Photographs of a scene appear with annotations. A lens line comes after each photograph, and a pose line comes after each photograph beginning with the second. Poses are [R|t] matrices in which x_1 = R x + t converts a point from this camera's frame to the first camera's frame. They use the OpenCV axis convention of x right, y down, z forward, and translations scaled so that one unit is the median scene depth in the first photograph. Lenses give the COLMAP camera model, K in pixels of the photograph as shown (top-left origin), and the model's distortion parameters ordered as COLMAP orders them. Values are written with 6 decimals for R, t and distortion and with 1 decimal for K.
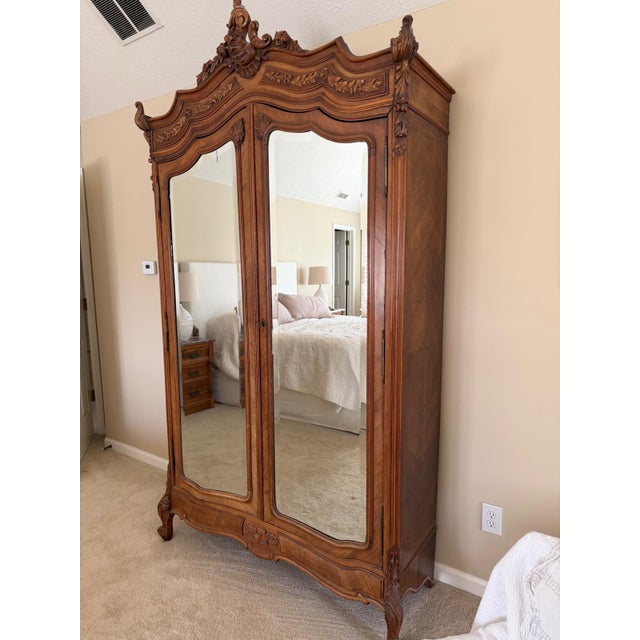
lens RADIAL K [[456.5, 0, 318.6], [0, 456.5, 316.9], [0, 0, 1]] dist [0.006562, -0.019147]
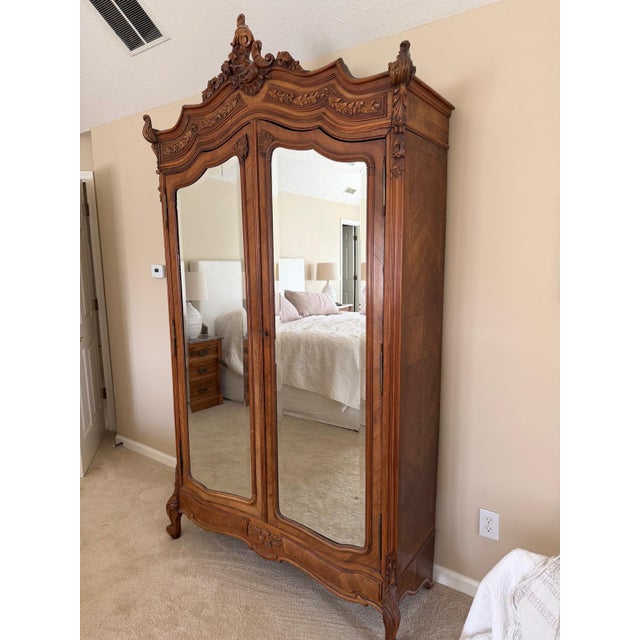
lens RADIAL K [[456.5, 0, 319.1], [0, 456.5, 313.2], [0, 0, 1]] dist [0.006562, -0.019147]
pose [[0.999792, 0.001965, -0.020313, 0.017783], [-0.001692, 0.999908, 0.013436, -0.045520], [0.020337, -0.013399, 0.999703, -0.027610]]
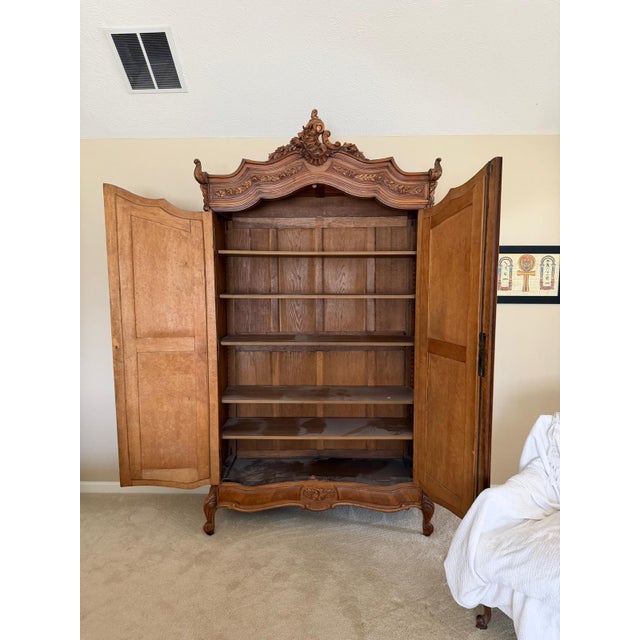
lens RADIAL K [[456.5, 0, 321.7], [0, 456.5, 318.1], [0, 0, 1]] dist [0.006562, -0.019147]
pose [[0.836793, -0.045610, 0.545616, -0.894724], [0.066411, 0.997622, -0.018457, -0.016150], [-0.543476, 0.051680, 0.837832, -0.175678]]
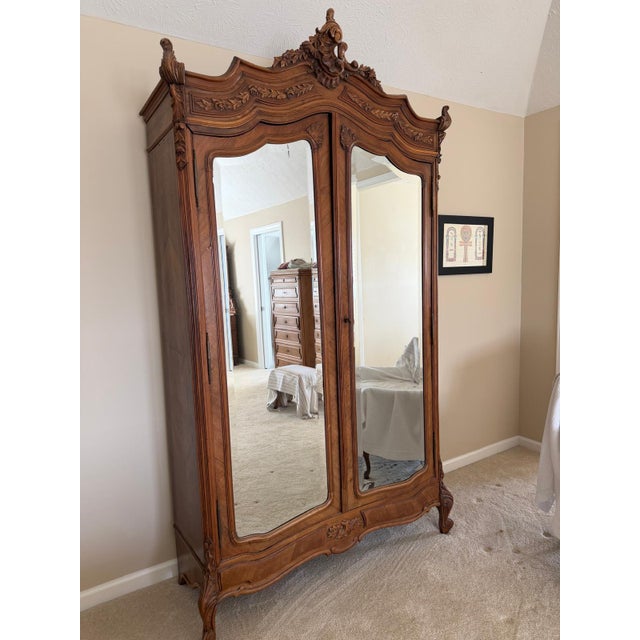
lens RADIAL K [[456.5, 0, 315.9], [0, 456.5, 320.2], [0, 0, 1]] dist [0.006562, -0.019147]
pose [[0.395959, -0.104730, 0.912276, -1.120551], [0.152099, 0.987232, 0.047318, -0.046297], [-0.905584, 0.120020, 0.406833, 0.628000]]
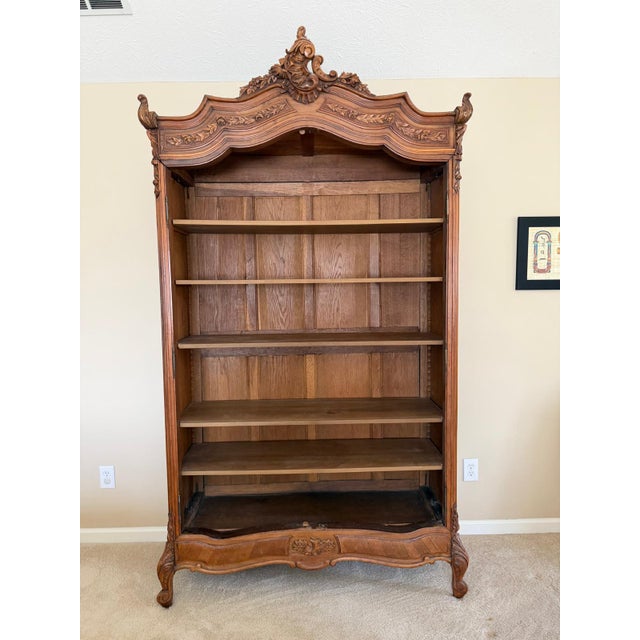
lens RADIAL K [[456.5, 0, 318.2], [0, 456.5, 310.2], [0, 0, 1]] dist [0.006562, -0.019147]
pose [[0.816463, -0.043627, 0.575747, -0.723528], [0.082867, 0.995672, -0.042068, 0.005036], [-0.571420, 0.082057, 0.816545, 0.142709]]
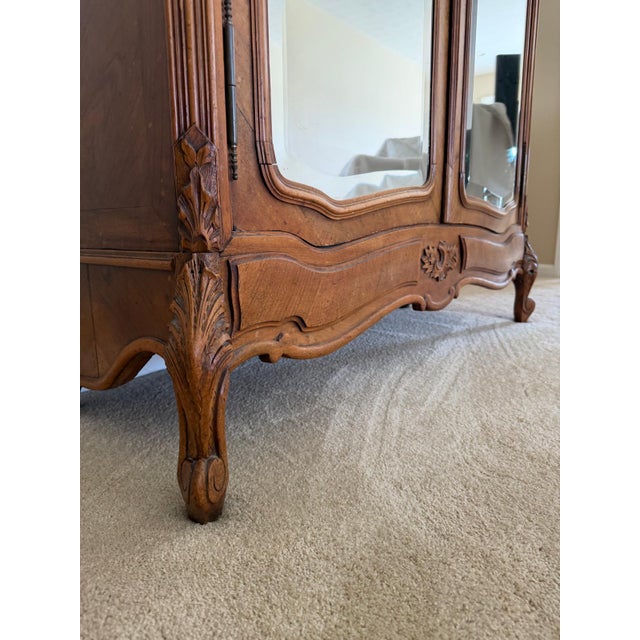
lens RADIAL K [[456.5, 0, 319.5], [0, 456.5, 314.6], [0, 0, 1]] dist [0.006562, -0.019147]
pose [[0.071888, -0.183693, 0.980351, -0.673855], [0.133338, 0.975842, 0.173071, 0.466115], [-0.988460, 0.118276, 0.094644, 1.174188]]
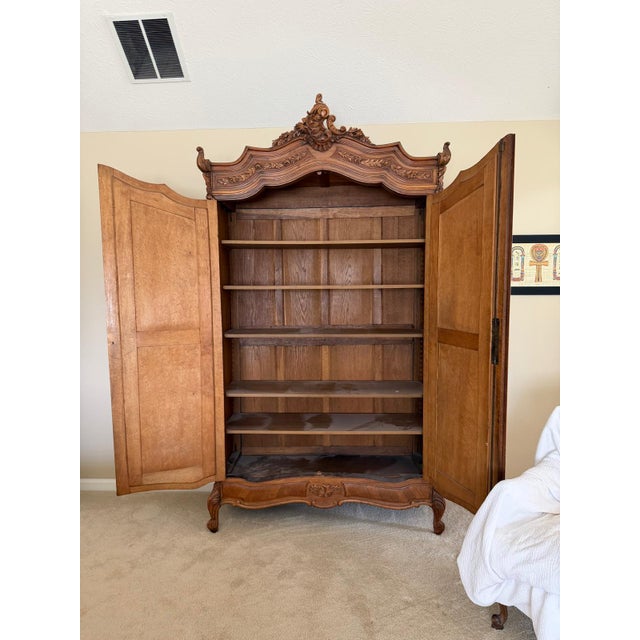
lens RADIAL K [[456.5, 0, 316.4], [0, 456.5, 321.9], [0, 0, 1]] dist [0.006562, -0.019147]
pose [[0.849351, -0.044488, 0.525950, -0.876991], [0.070732, 0.997047, -0.029888, 0.036081], [-0.523068, 0.062587, 0.849990, -0.140316]]
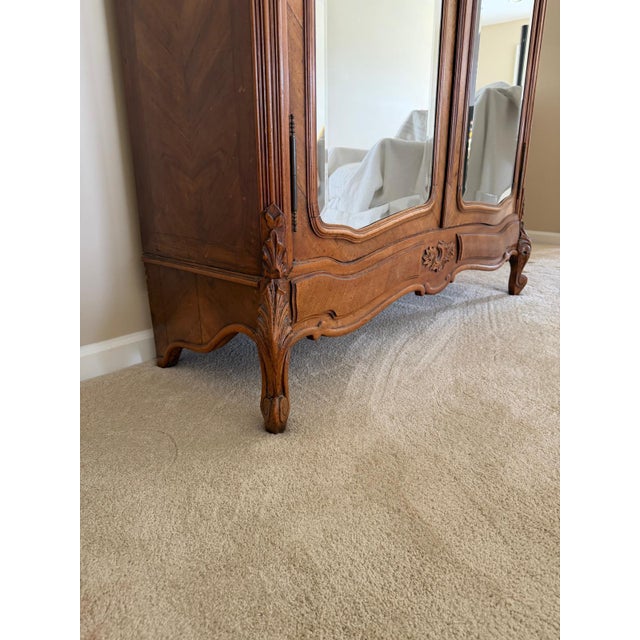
lens RADIAL K [[456.5, 0, 322.8], [0, 456.5, 316.8], [0, 0, 1]] dist [0.006562, -0.019147]
pose [[0.123250, -0.302234, 0.945232, -0.837008], [0.126303, 0.949526, 0.287138, 0.382108], [-0.984305, 0.083996, 0.155203, 1.152034]]
